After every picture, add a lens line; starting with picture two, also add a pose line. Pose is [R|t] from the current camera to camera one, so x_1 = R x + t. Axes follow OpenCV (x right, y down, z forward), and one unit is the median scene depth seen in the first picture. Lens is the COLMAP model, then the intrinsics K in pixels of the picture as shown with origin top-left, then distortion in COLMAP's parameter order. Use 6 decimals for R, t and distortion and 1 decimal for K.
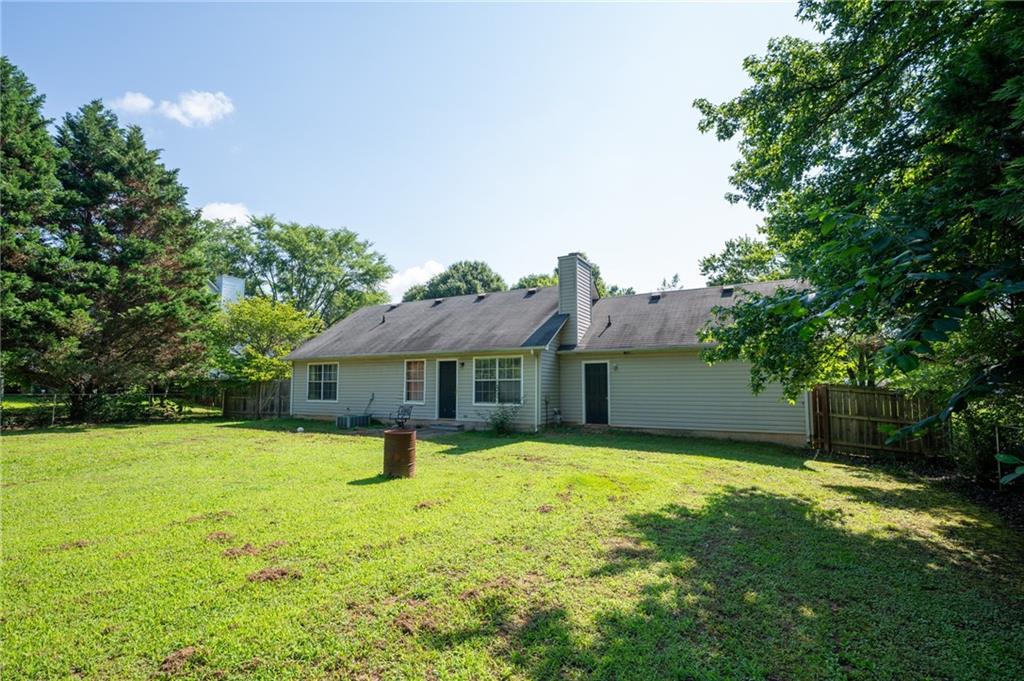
lens RADIAL K [[458.4, 0, 512.0], [0, 458.4, 340.5], [0, 0, 1]] dist [0.003038, 0.000661]
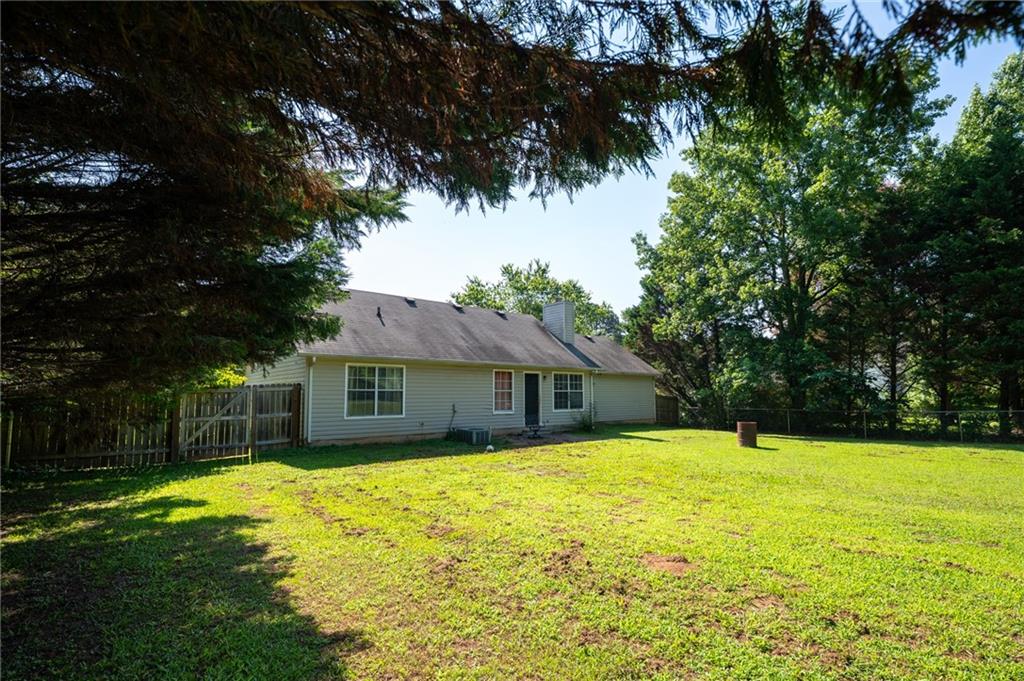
lens RADIAL K [[458.4, 0, 512.0], [0, 458.4, 340.5], [0, 0, 1]] dist [0.003038, 0.000661]
pose [[0.353057, 0.110633, 0.929038, -1.226198], [-0.086491, 0.992591, -0.085333, 0.065451], [-0.931595, -0.050226, 0.360010, 0.656287]]
